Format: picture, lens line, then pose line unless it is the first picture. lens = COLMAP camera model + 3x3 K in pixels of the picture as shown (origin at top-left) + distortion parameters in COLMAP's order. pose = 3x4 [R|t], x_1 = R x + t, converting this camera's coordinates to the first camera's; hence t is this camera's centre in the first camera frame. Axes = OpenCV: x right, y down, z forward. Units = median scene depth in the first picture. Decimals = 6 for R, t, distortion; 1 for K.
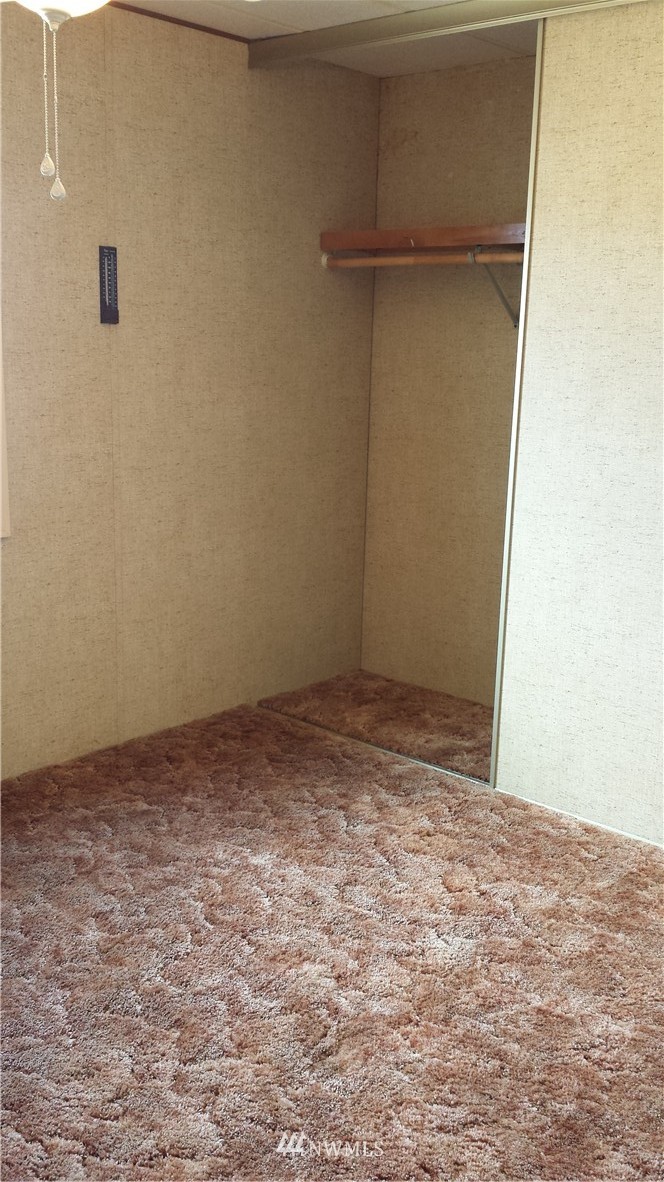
lens RADIAL K [[1115.3, 0, 332.3], [0, 1115.3, 592.2], [0, 0, 1]] dist [0.007363, 0.000000]
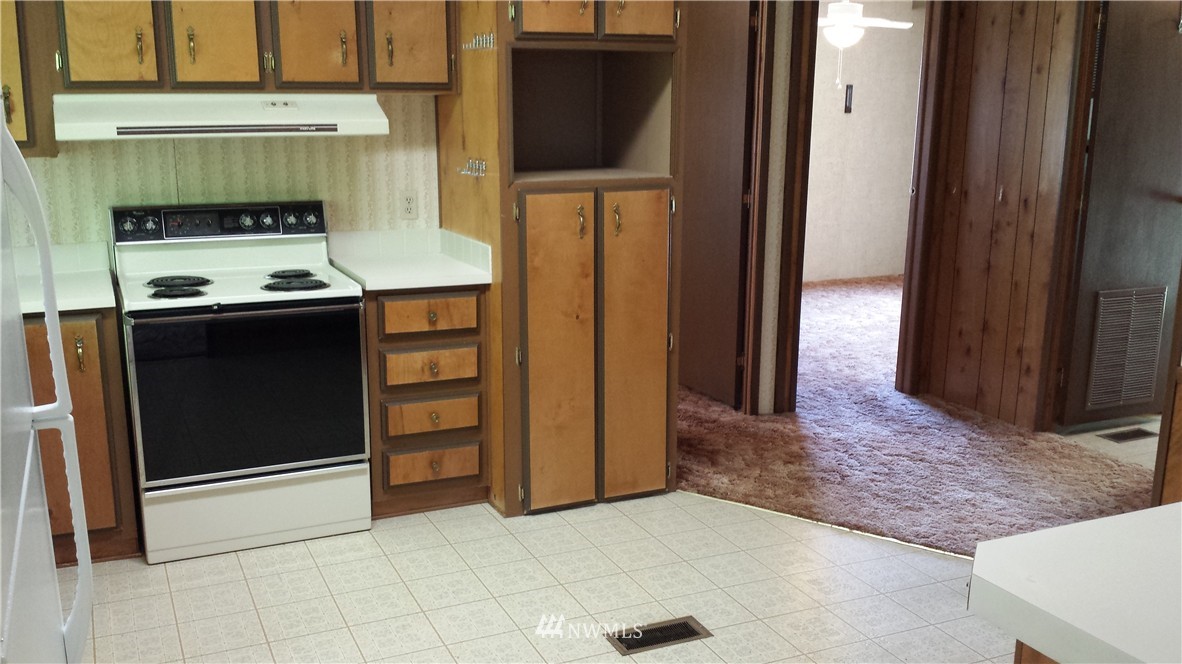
lens RADIAL K [[1115.3, 0, 589.2], [0, 1115.3, 334.6], [0, 0, 1]] dist [0.007363, 0.000000]
pose [[0.918203, 0.081367, -0.387663, 0.316331], [-0.084874, 0.996359, 0.008097, 0.324936], [0.386910, 0.025468, 0.921766, -1.716772]]
